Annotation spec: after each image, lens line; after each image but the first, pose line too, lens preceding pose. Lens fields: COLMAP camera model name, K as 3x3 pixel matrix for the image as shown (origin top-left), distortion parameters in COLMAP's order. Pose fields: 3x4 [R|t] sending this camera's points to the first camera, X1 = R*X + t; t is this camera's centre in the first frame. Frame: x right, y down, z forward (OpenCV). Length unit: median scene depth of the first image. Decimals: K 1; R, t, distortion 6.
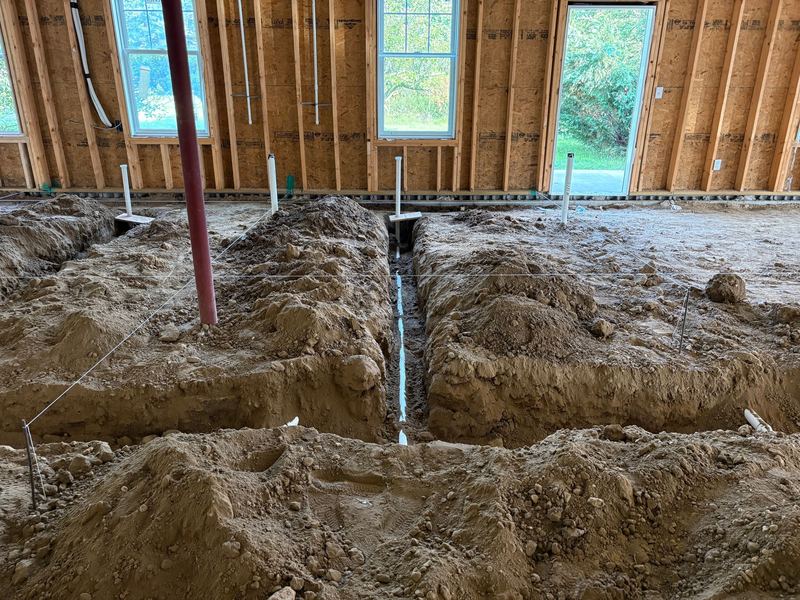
lens RADIAL K [[578.4, 0, 400.0], [0, 578.4, 300.0], [0, 0, 1]] dist [0.010591, -0.002862]
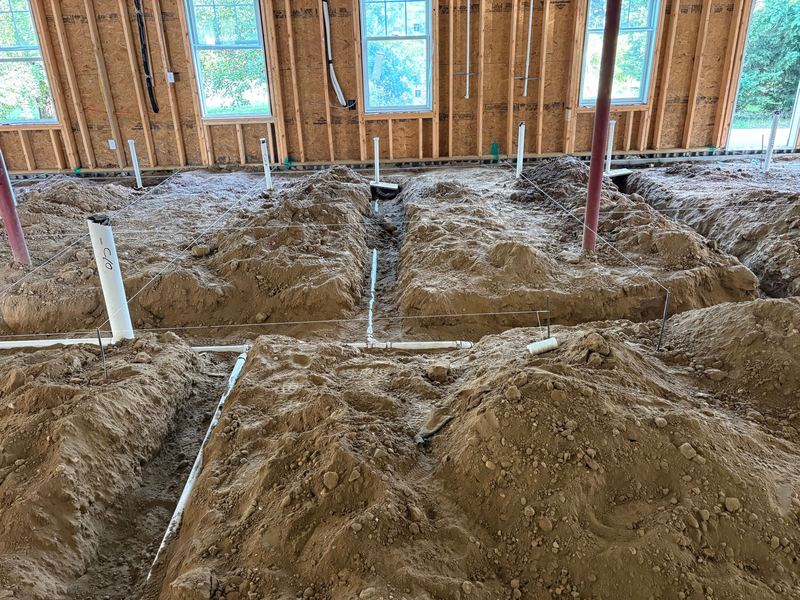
lens RADIAL K [[568.4, 0, 400.0], [0, 568.4, 300.0], [0, 0, 1]] dist [0.047100, -0.053218]
pose [[0.999310, -0.035684, -0.010317, -0.399035], [0.036077, 0.998514, 0.040845, 0.044649], [0.008844, -0.041189, 0.999112, -0.151986]]
